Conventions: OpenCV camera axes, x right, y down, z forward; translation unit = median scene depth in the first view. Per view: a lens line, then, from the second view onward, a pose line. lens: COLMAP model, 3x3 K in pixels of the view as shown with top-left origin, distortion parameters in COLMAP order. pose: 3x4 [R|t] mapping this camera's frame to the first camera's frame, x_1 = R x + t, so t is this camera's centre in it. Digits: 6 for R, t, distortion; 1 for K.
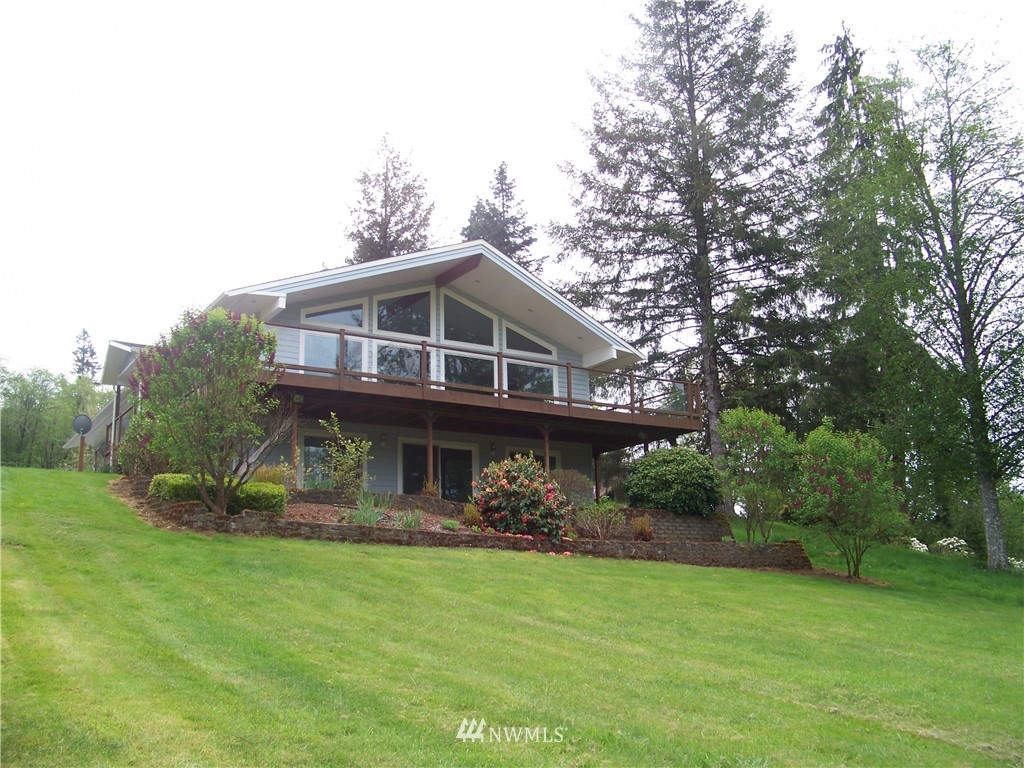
lens RADIAL K [[971.9, 0, 512.0], [0, 971.9, 384.0], [0, 0, 1]] dist [-0.178265, 0.002939]
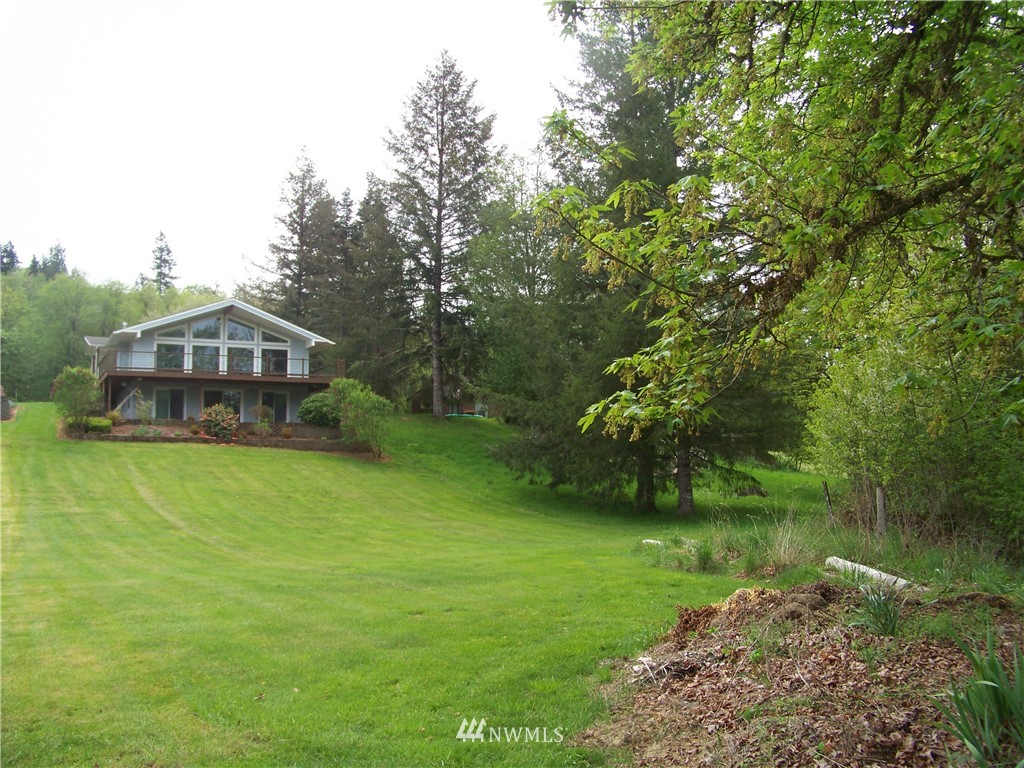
lens RADIAL K [[971.9, 0, 512.0], [0, 971.9, 384.0], [0, 0, 1]] dist [-0.178265, 0.002939]
pose [[0.993915, 0.007710, -0.109878, 0.846657], [0.008212, 0.989585, 0.143715, -0.267665], [0.109842, -0.143742, 0.983500, -1.087115]]
